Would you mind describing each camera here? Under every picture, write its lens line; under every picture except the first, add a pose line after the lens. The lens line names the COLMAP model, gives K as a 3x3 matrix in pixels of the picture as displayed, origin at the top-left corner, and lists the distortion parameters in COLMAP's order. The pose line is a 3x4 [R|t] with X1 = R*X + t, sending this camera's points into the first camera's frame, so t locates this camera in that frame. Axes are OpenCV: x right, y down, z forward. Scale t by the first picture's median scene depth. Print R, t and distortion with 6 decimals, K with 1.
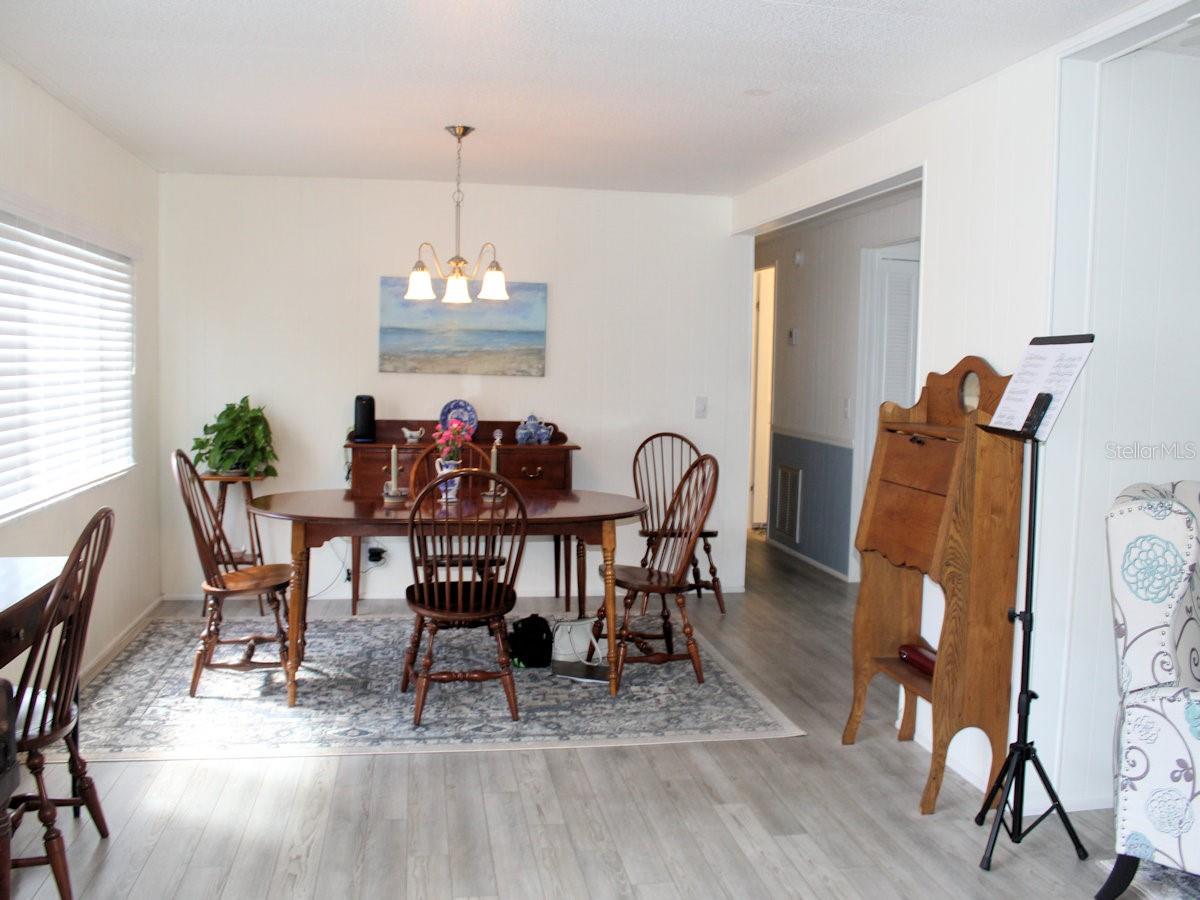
lens RADIAL K [[1021.8, 0, 599.7], [0, 1021.8, 448.8], [0, 0, 1]] dist [-0.106301, 0.054222]
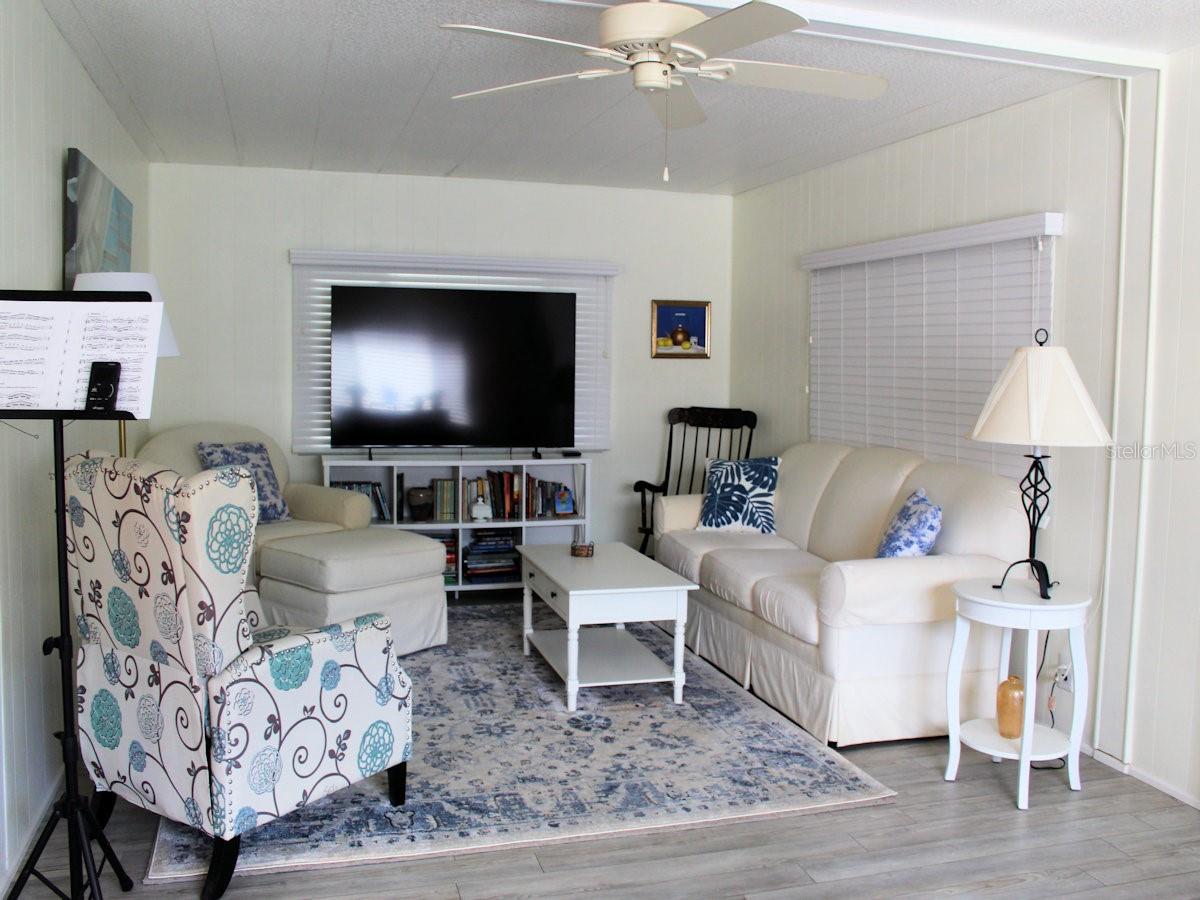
lens RADIAL K [[1021.8, 0, 598.3], [0, 1021.8, 448.6], [0, 0, 1]] dist [-0.106301, 0.054222]
pose [[-0.106011, -0.108773, 0.988398, -0.436663], [0.072968, 0.990468, 0.116827, -0.054071], [-0.991684, 0.084507, -0.097063, 0.727493]]
